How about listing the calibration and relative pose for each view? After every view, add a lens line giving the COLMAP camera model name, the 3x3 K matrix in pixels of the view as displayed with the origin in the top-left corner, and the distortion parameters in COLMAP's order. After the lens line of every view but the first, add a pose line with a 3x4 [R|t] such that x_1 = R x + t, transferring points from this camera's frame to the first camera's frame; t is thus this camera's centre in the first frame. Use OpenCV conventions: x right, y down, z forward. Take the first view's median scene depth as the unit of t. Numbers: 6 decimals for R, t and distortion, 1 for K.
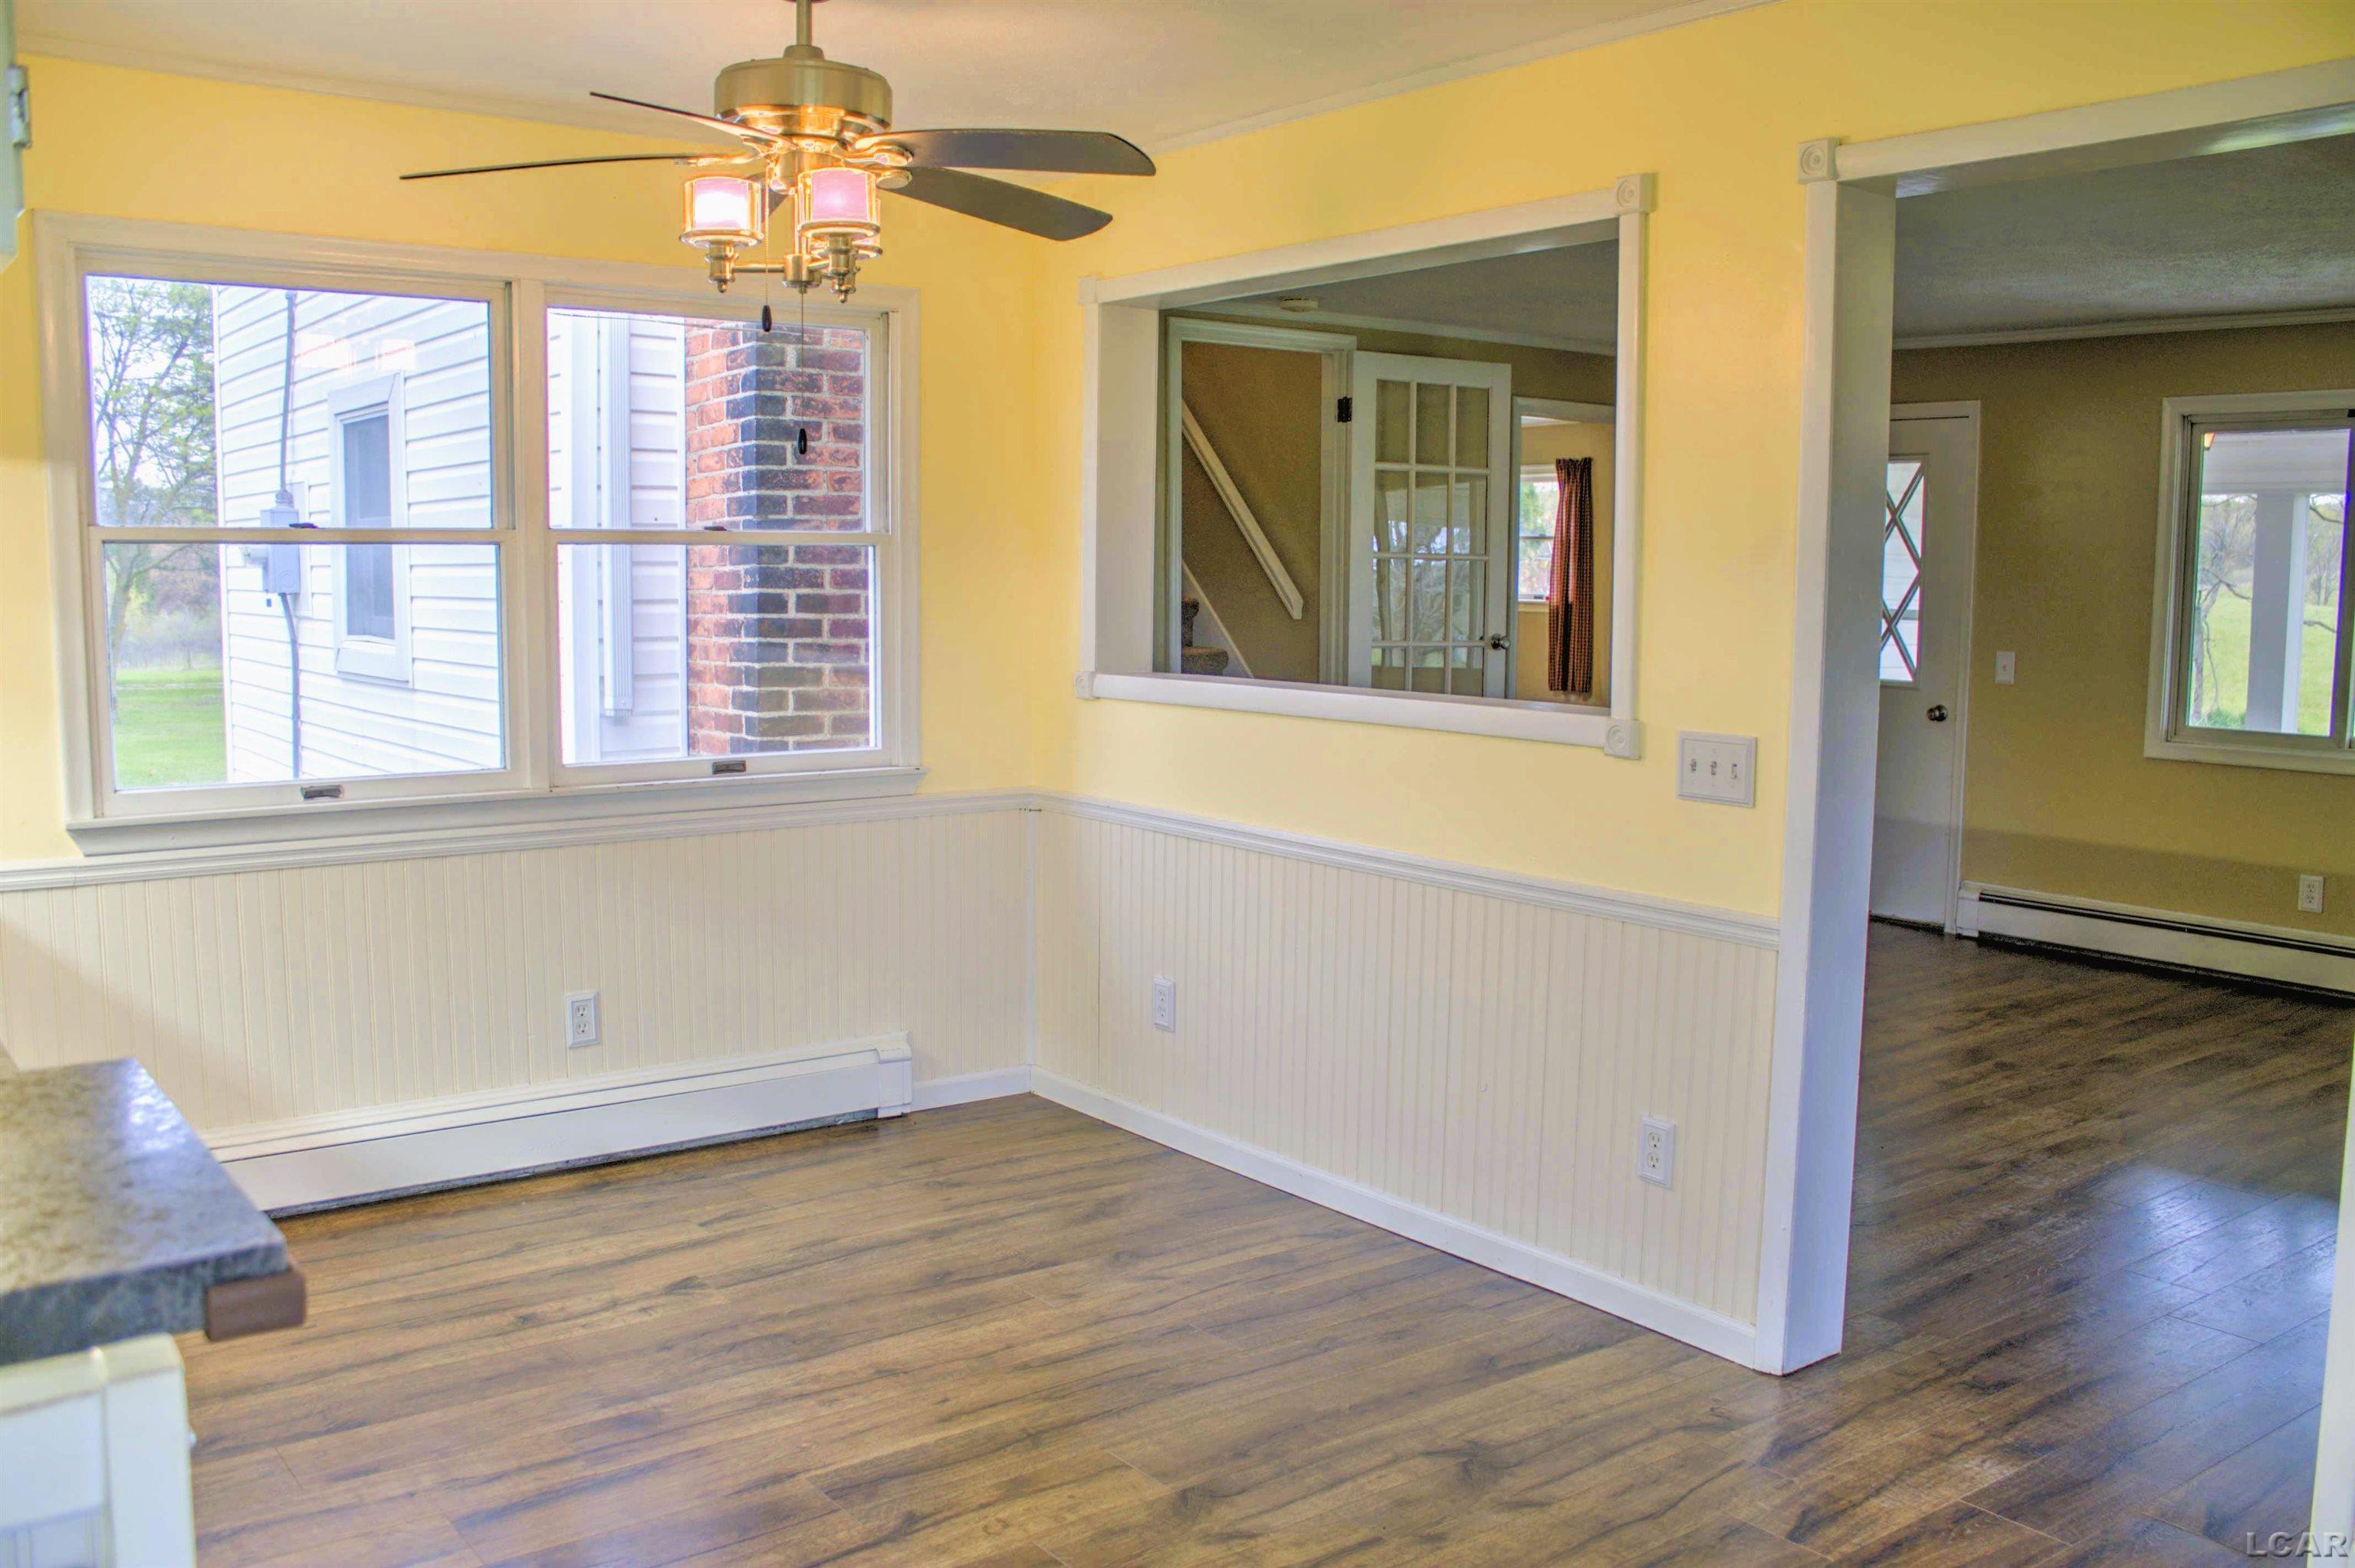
lens RADIAL K [[1996.7, 0, 1236.7], [0, 1996.7, 789.0], [0, 0, 1]] dist [-0.120284, 0.081853]
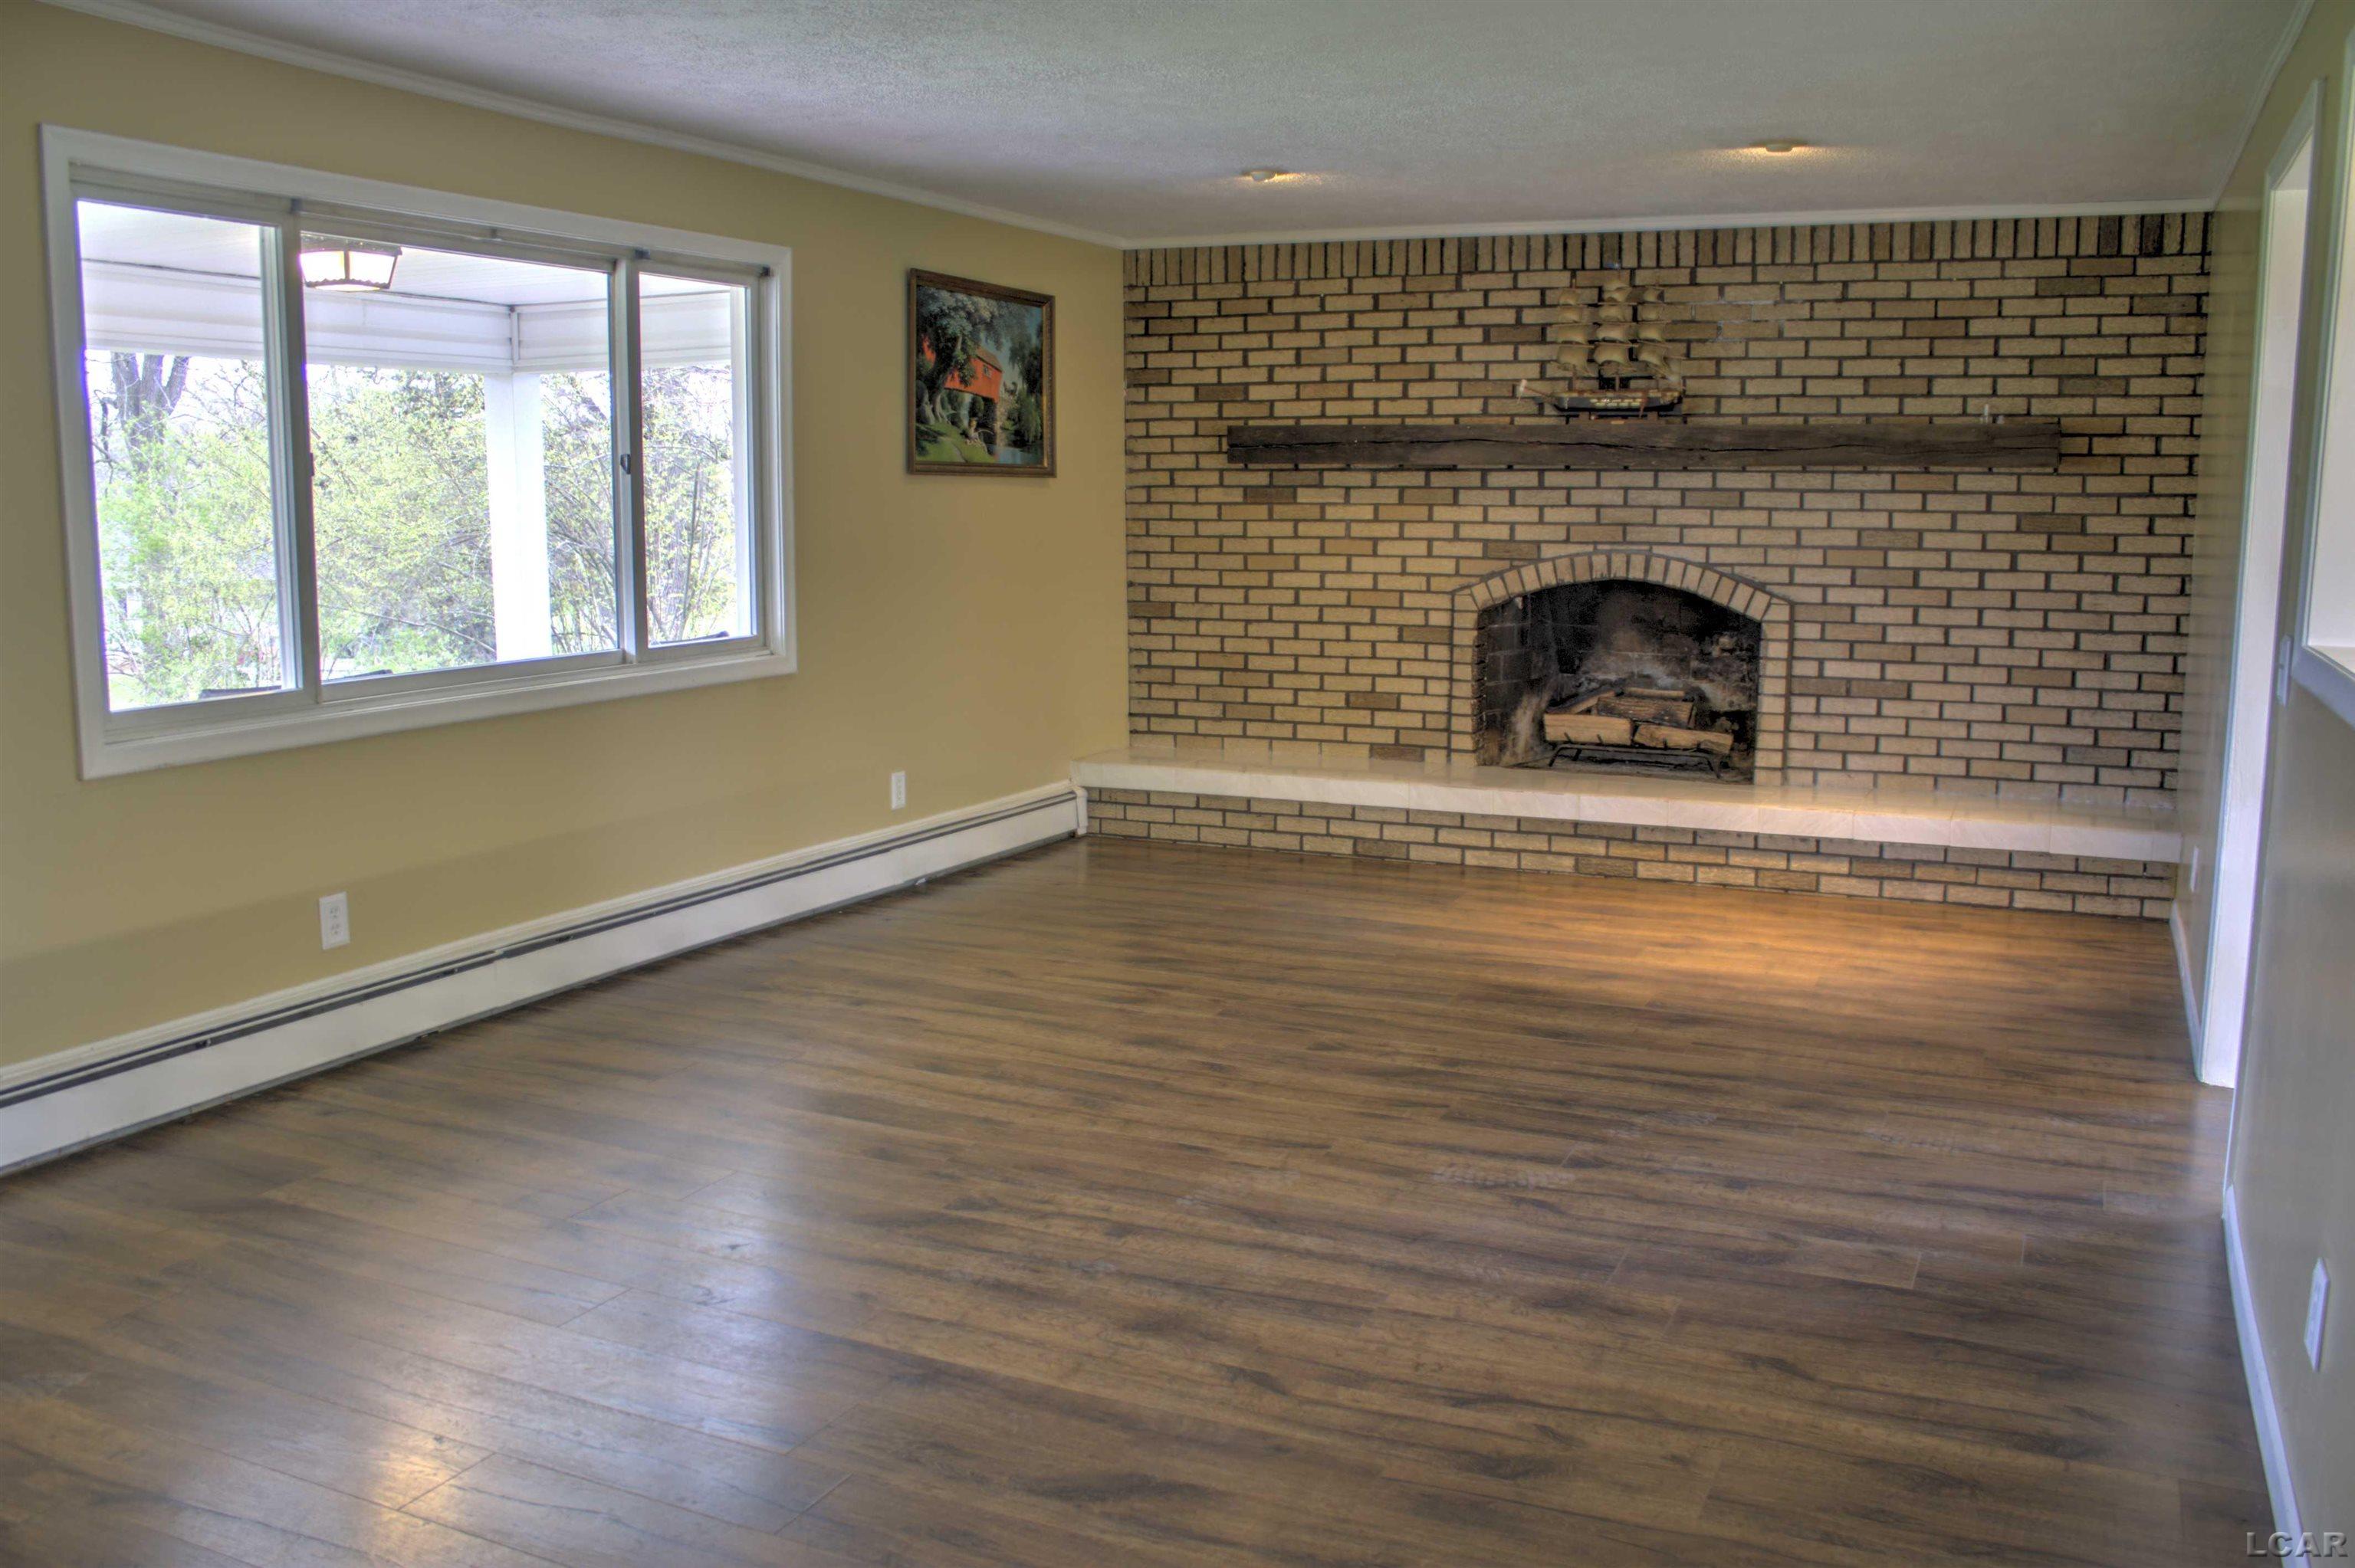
lens RADIAL K [[1996.7, 0, 1236.7], [0, 1996.7, 789.0], [0, 0, 1]] dist [-0.120284, 0.081853]
pose [[-0.459663, -0.159168, 0.873714, -0.179856], [0.081786, 0.972041, 0.220108, -0.115057], [-0.884319, 0.172633, -0.433794, 1.004929]]
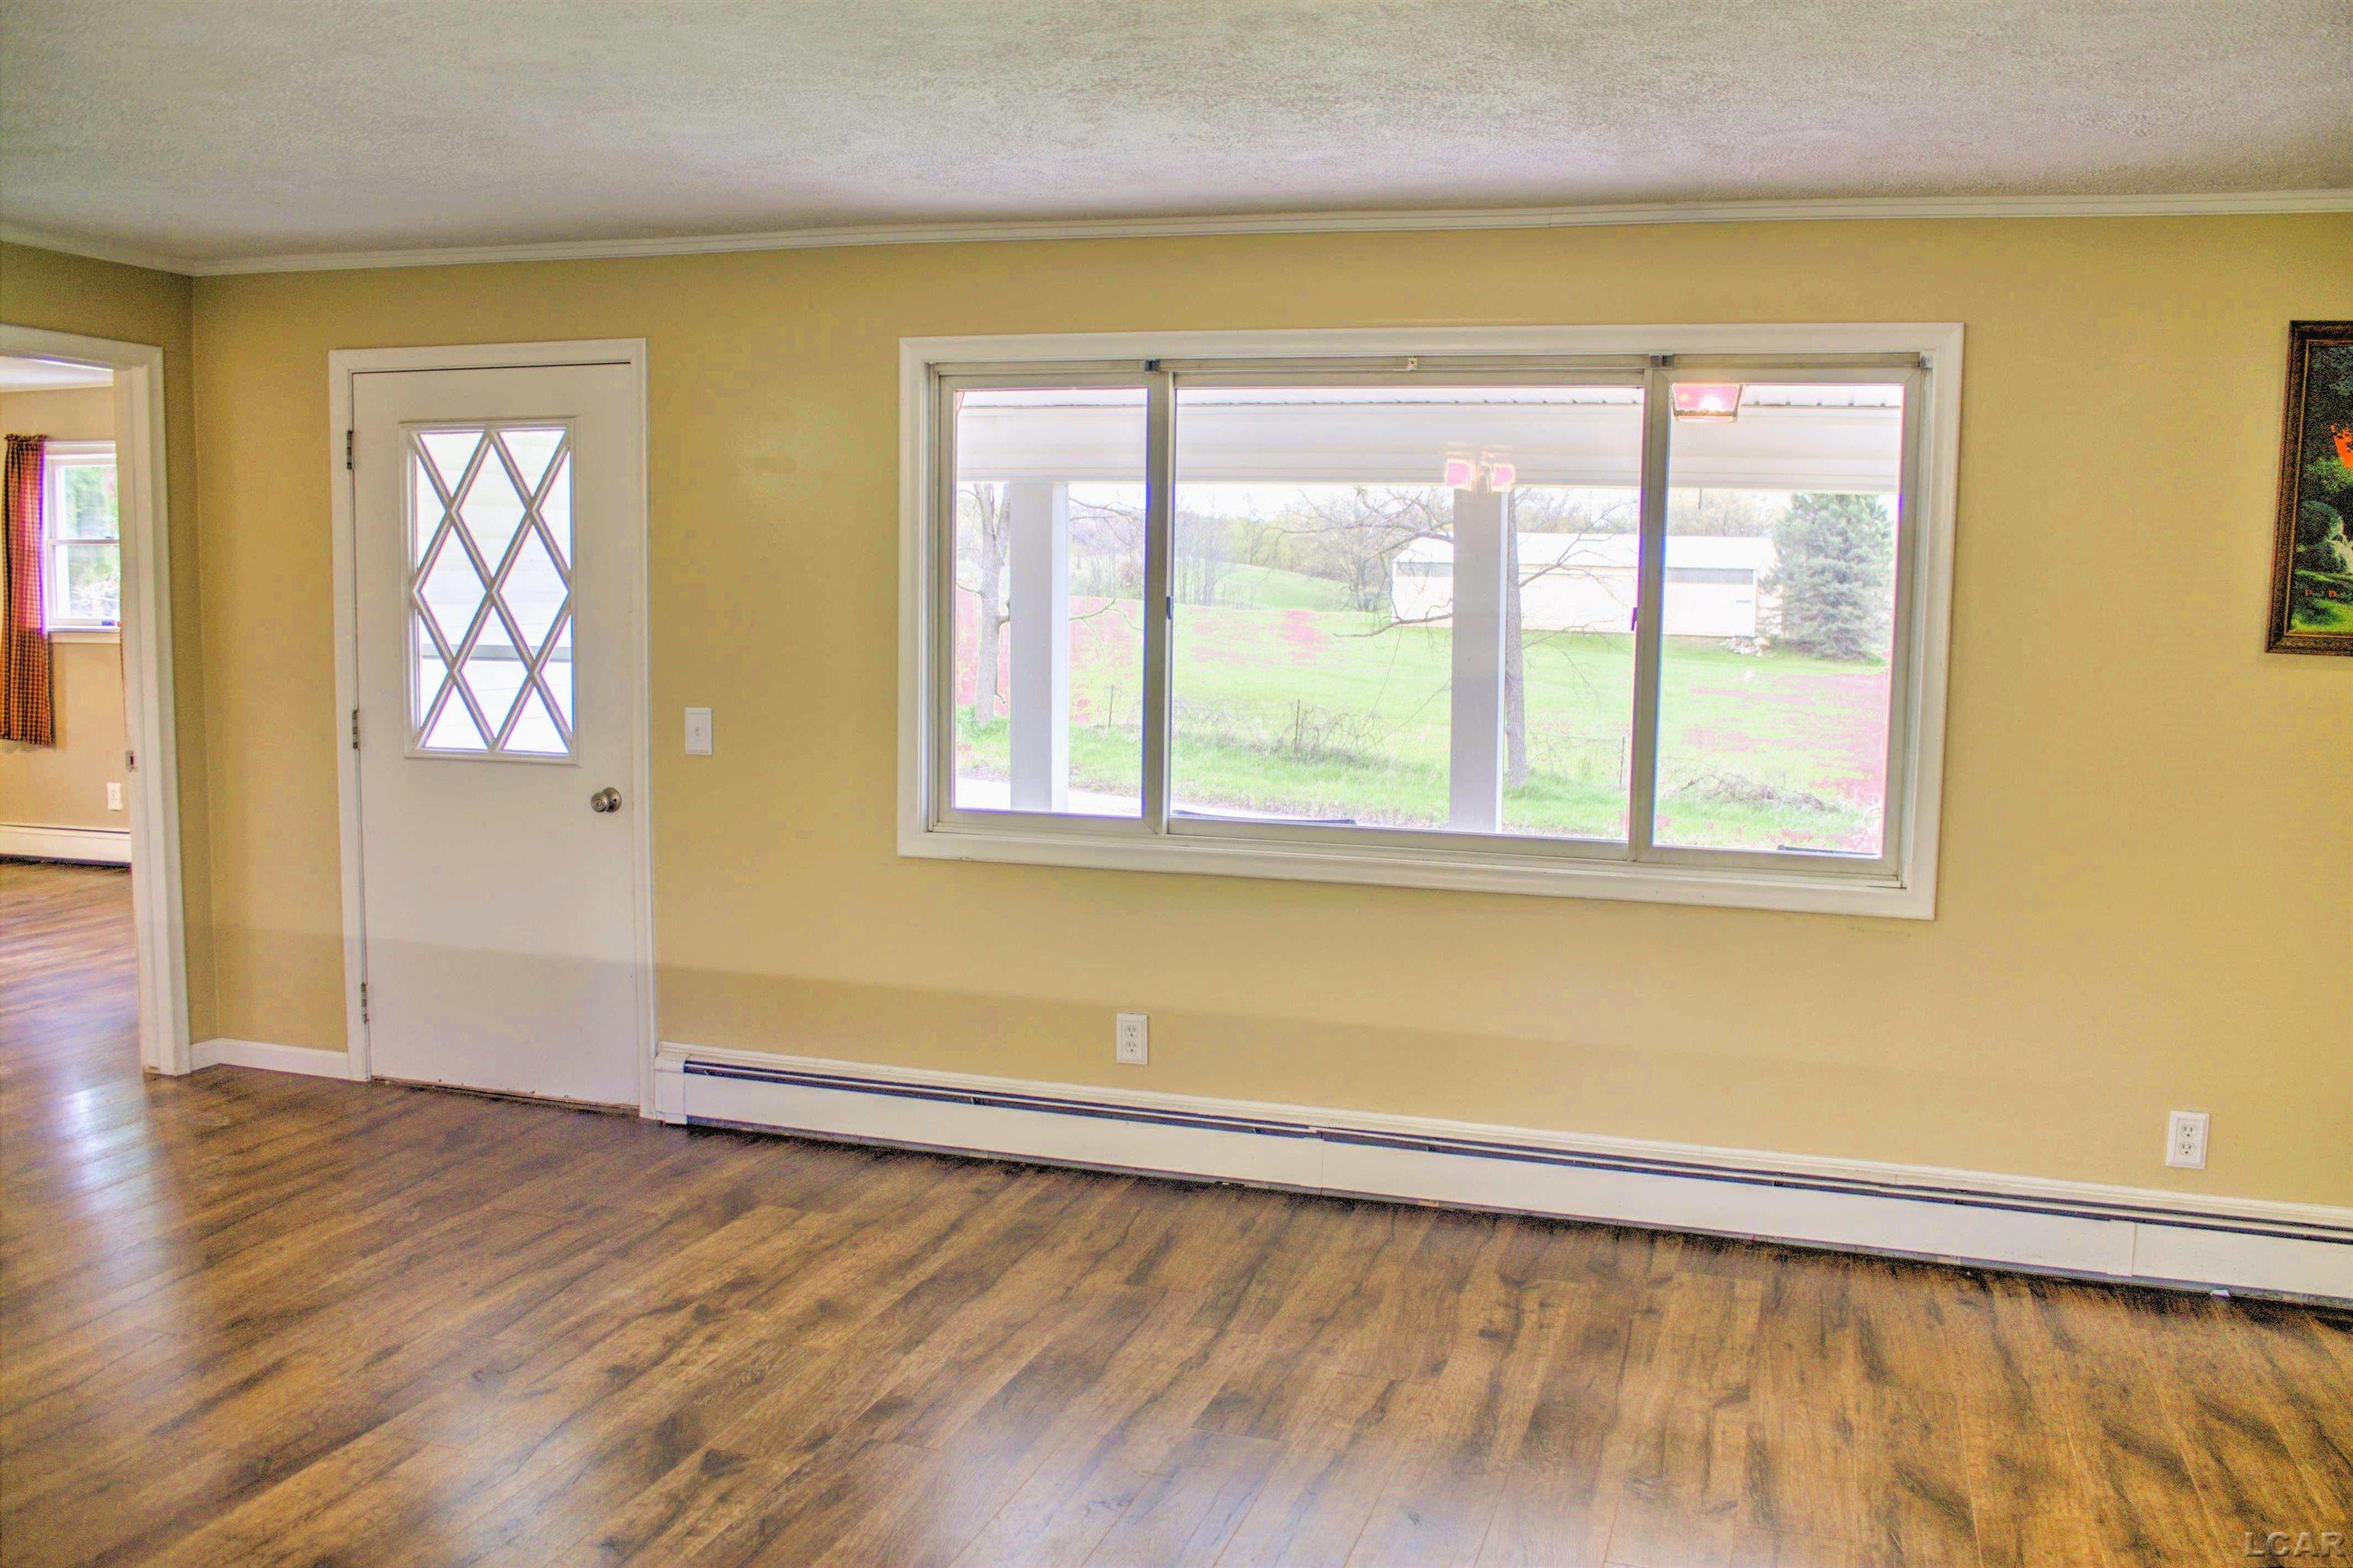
lens RADIAL K [[2040.2, 0, 1176.5], [0, 2040.2, 784.0], [0, 0, 1]] dist [-0.078396, 0.004293]
pose [[0.835208, -0.061089, 0.546530, 0.160685], [0.059055, 0.998027, 0.021307, -0.055149], [-0.546754, 0.014479, 0.837168, 0.356326]]
